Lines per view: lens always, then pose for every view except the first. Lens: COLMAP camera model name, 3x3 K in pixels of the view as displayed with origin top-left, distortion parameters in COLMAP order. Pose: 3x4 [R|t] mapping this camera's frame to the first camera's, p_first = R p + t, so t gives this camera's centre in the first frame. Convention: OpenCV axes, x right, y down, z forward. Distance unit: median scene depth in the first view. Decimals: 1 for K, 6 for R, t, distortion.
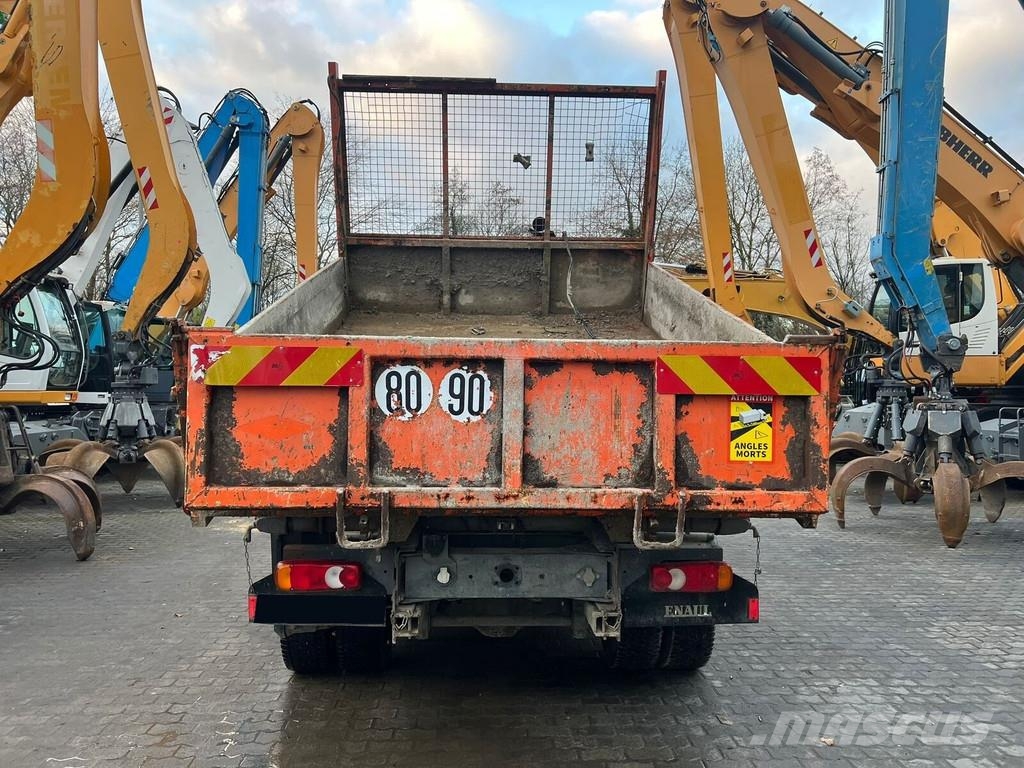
lens RADIAL K [[764.0, 0, 511.2], [0, 764.0, 386.5], [0, 0, 1]] dist [0.058079, -0.063187]
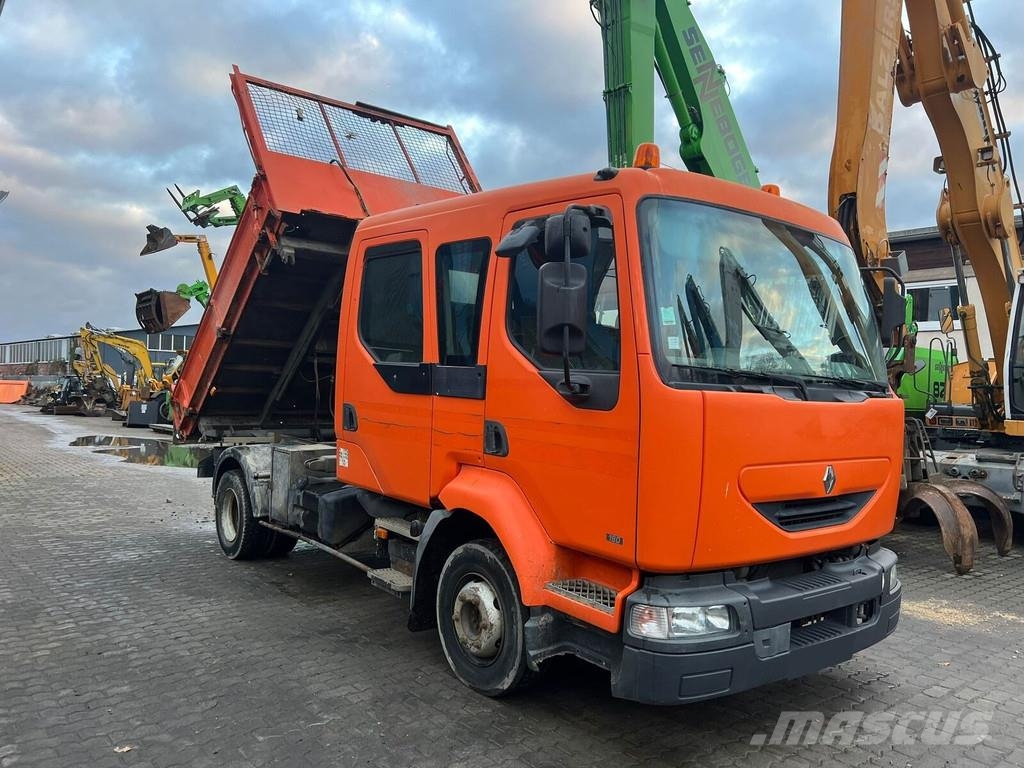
lens RADIAL K [[764.0, 0, 518.4], [0, 764.0, 378.3], [0, 0, 1]] dist [0.058079, -0.063187]
pose [[-0.804774, -0.039507, -0.592265, 0.694834], [-0.031728, 0.999219, -0.023541, 0.016814], [0.592733, -0.000154, -0.805399, 2.581267]]
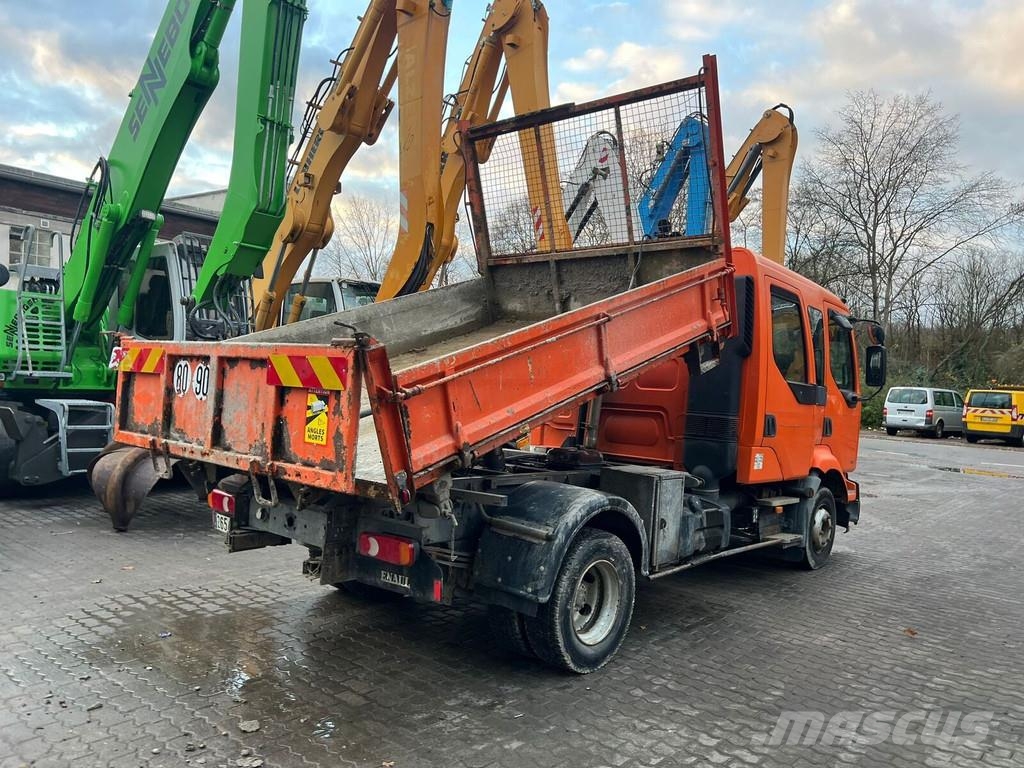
lens RADIAL K [[764.0, 0, 514.4], [0, 764.0, 381.1], [0, 0, 1]] dist [0.058079, -0.063187]
pose [[0.724363, 0.028084, -0.688846, 0.826012], [-0.037429, 0.999298, 0.001382, -0.008131], [0.688401, 0.024782, 0.724906, 0.207963]]
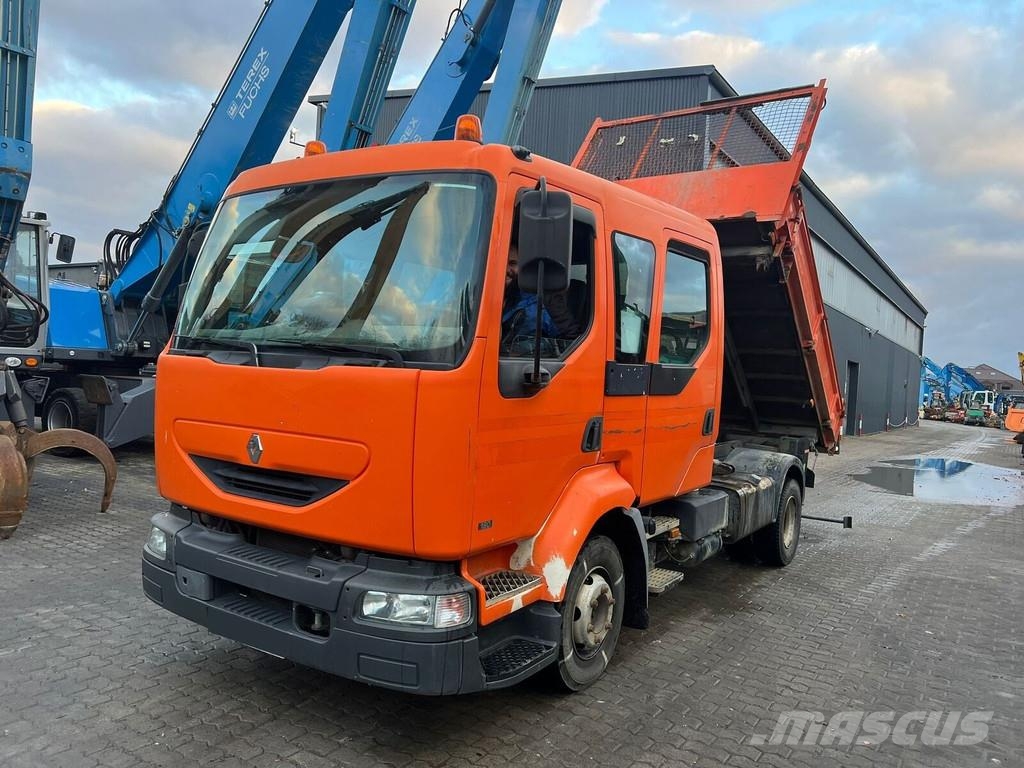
lens RADIAL K [[764.0, 0, 519.1], [0, 764.0, 380.4], [0, 0, 1]] dist [0.058079, -0.063187]
pose [[-0.811150, -0.056376, 0.582115, -0.724012], [-0.065630, 0.997831, 0.005184, 0.004010], [-0.581145, -0.033999, -0.813090, 2.597111]]
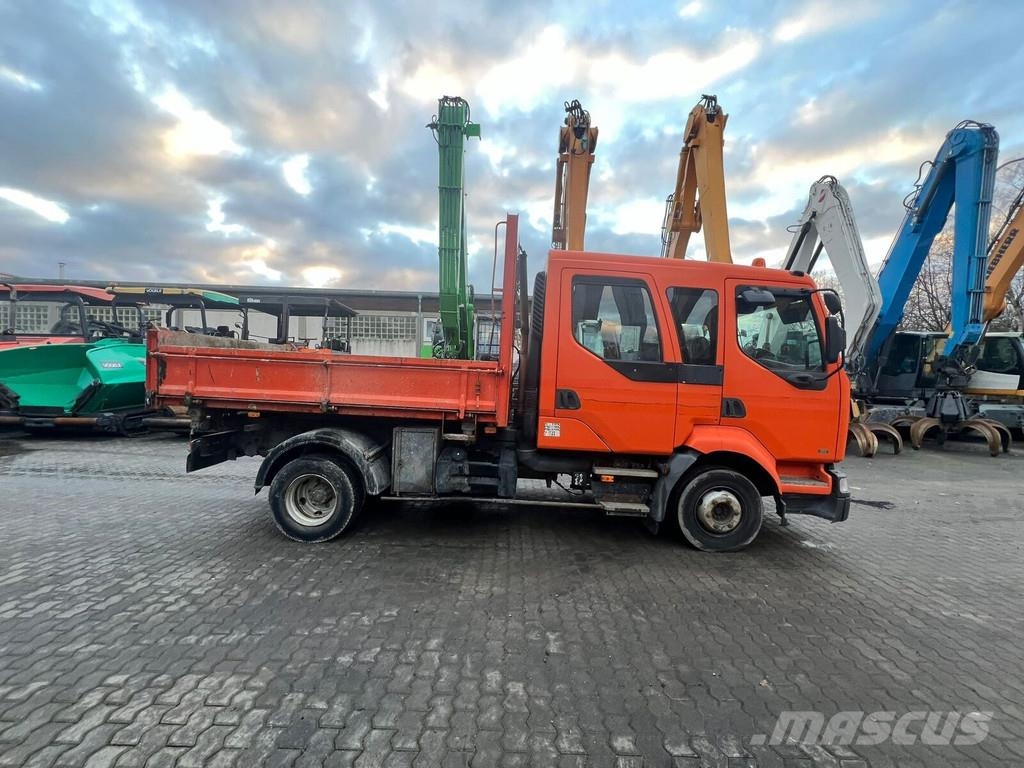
lens RADIAL K [[408.7, 0, 511.6], [0, 408.7, 379.0], [0, 0, 1]] dist [-0.003008, 0.000202]
pose [[-0.050449, -0.004865, -0.998715, 1.040025], [-0.021021, 0.999772, -0.003809, 0.020940], [0.998505, 0.020802, -0.050540, 1.439560]]
